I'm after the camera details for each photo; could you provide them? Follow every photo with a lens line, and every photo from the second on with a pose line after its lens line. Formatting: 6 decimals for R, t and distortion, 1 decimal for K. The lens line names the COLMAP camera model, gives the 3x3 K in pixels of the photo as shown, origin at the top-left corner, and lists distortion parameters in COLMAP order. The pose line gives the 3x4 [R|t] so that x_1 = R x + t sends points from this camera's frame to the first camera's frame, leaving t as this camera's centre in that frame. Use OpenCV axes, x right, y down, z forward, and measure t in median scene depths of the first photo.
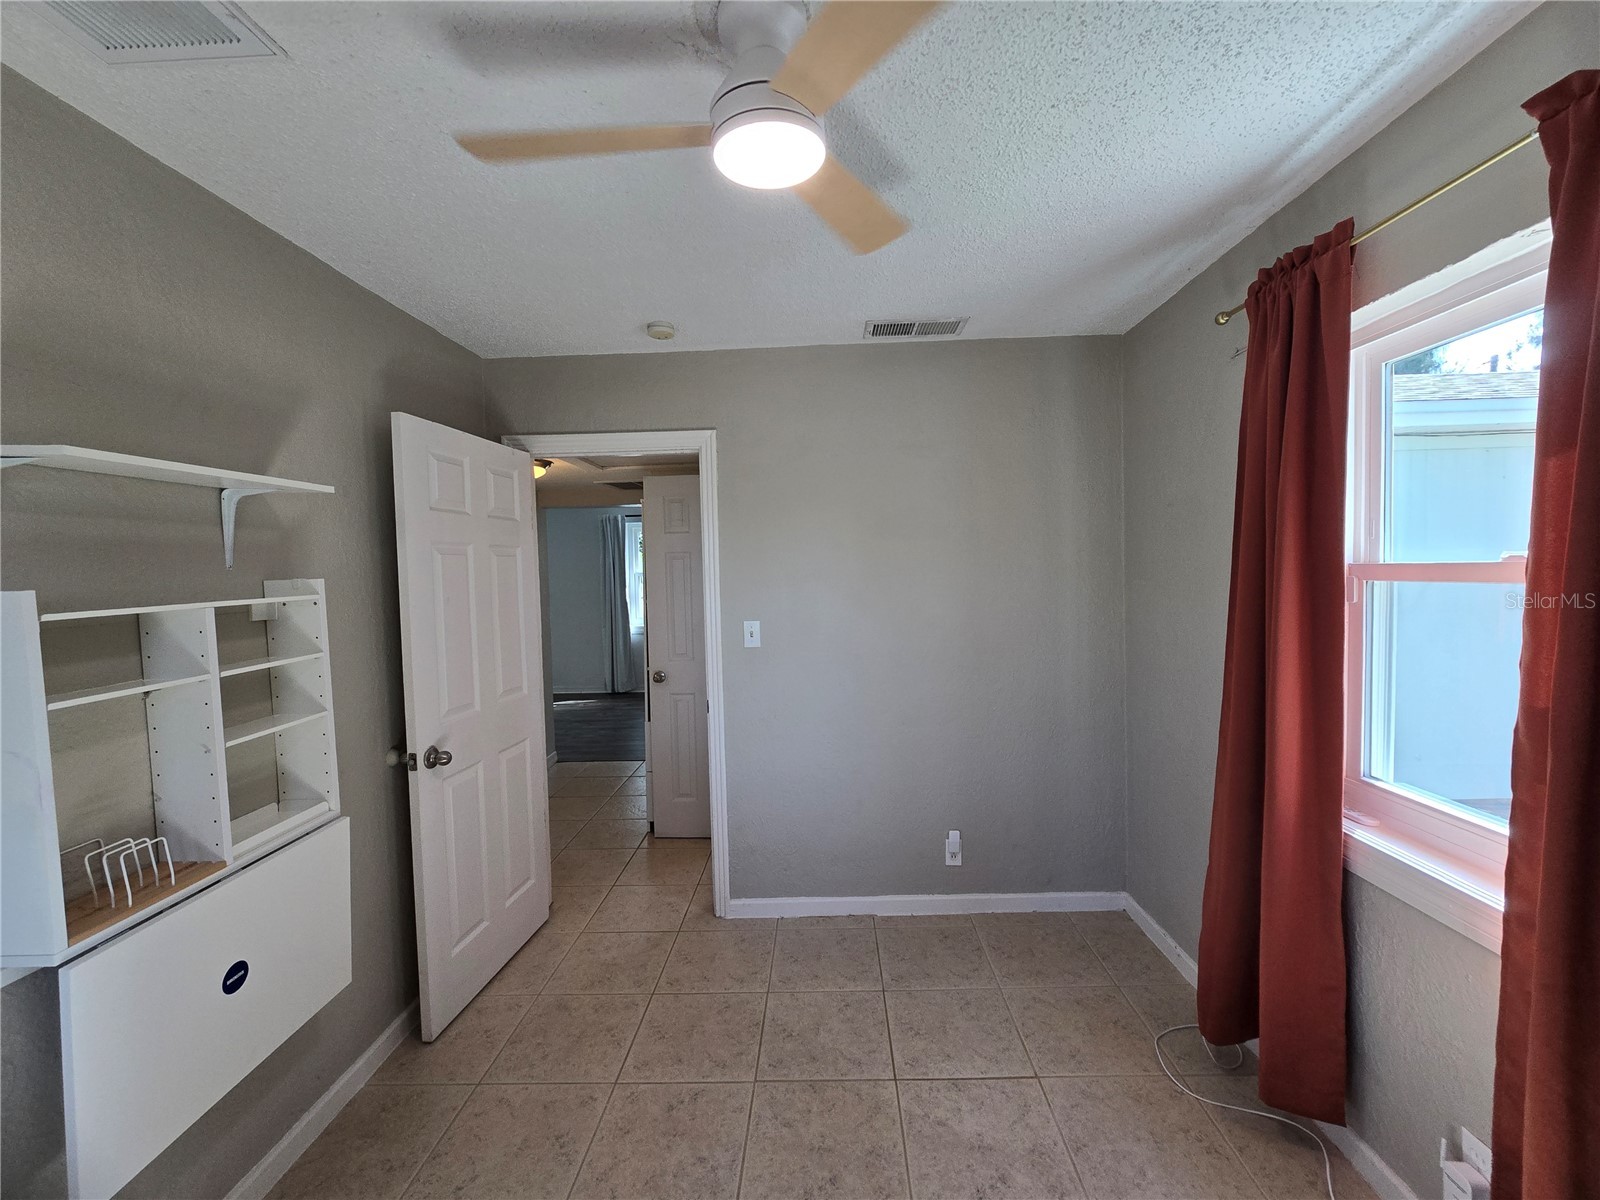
lens RADIAL K [[655.3, 0, 813.4], [0, 655.3, 601.6], [0, 0, 1]] dist [-0.001150, -0.000550]
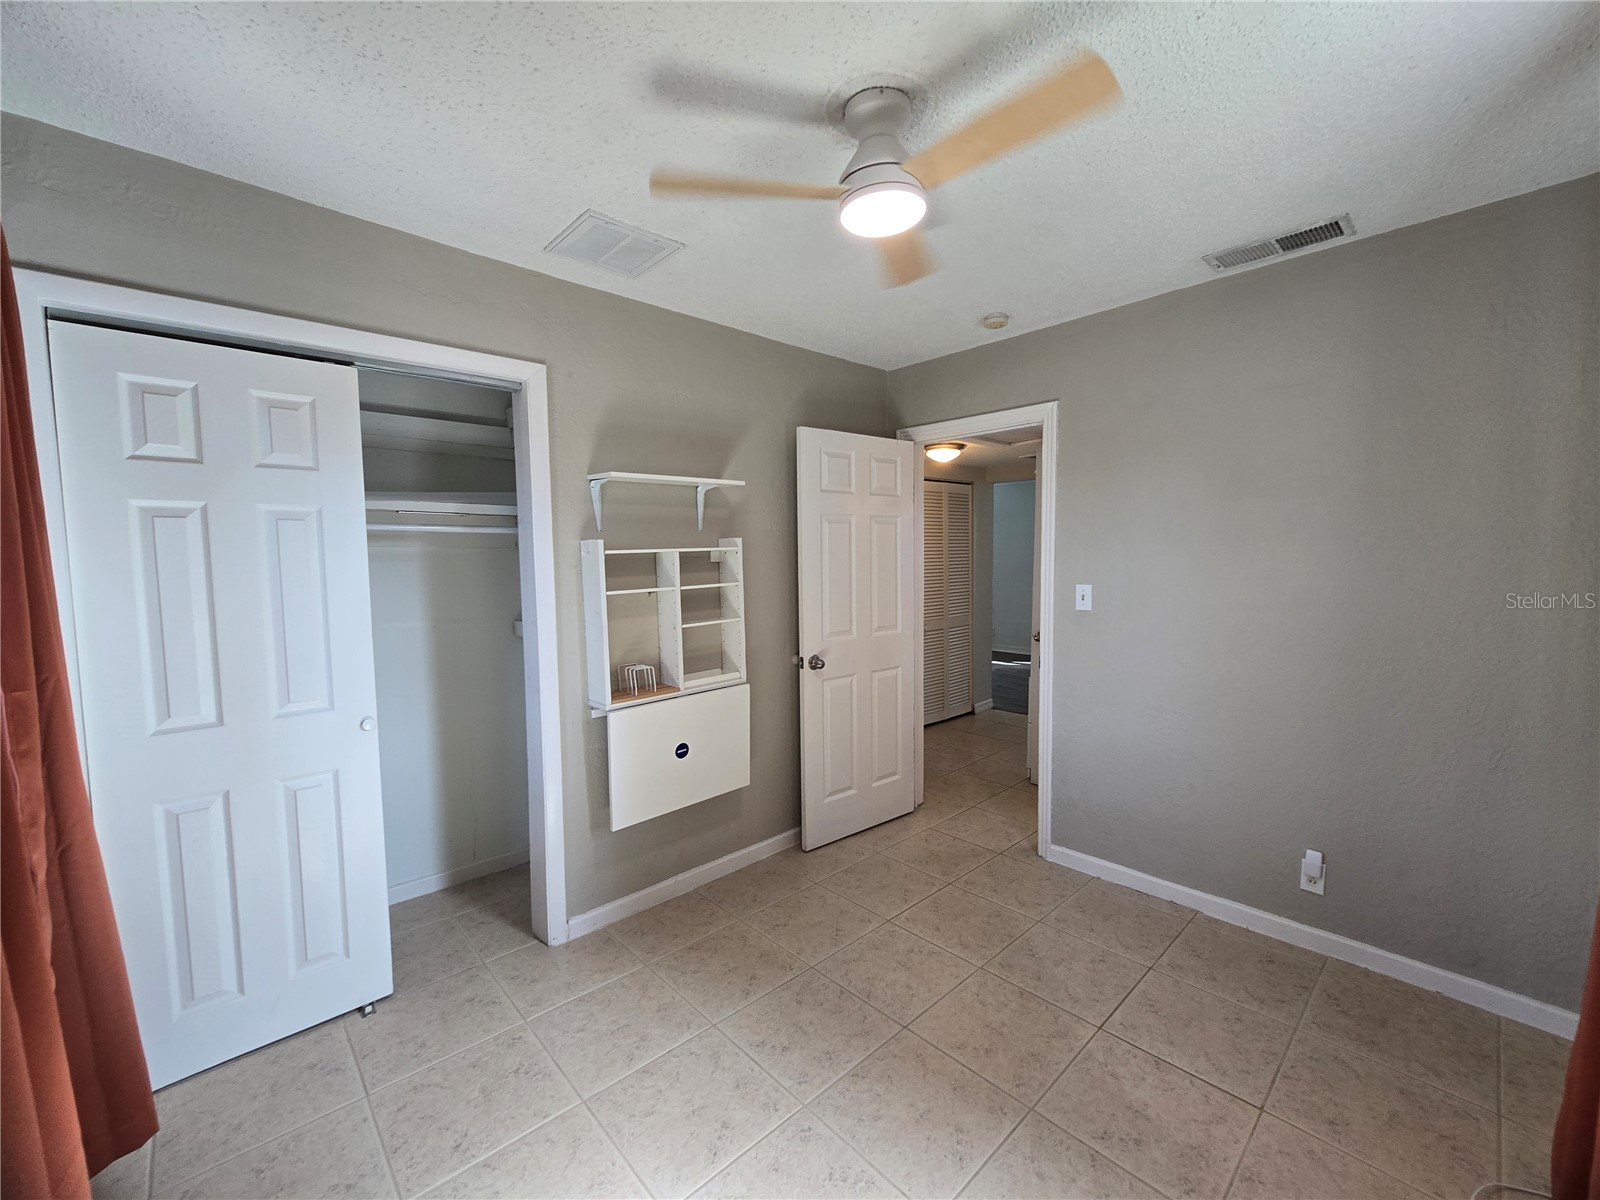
lens RADIAL K [[650.4, 0, 814.8], [0, 650.4, 605.6], [0, 0, 1]] dist [-0.008304, 0.000255]
pose [[0.703830, 0.072592, -0.706649, 0.462730], [-0.039225, 0.997219, 0.063373, 0.020420], [0.709285, -0.016886, 0.704720, -0.021757]]
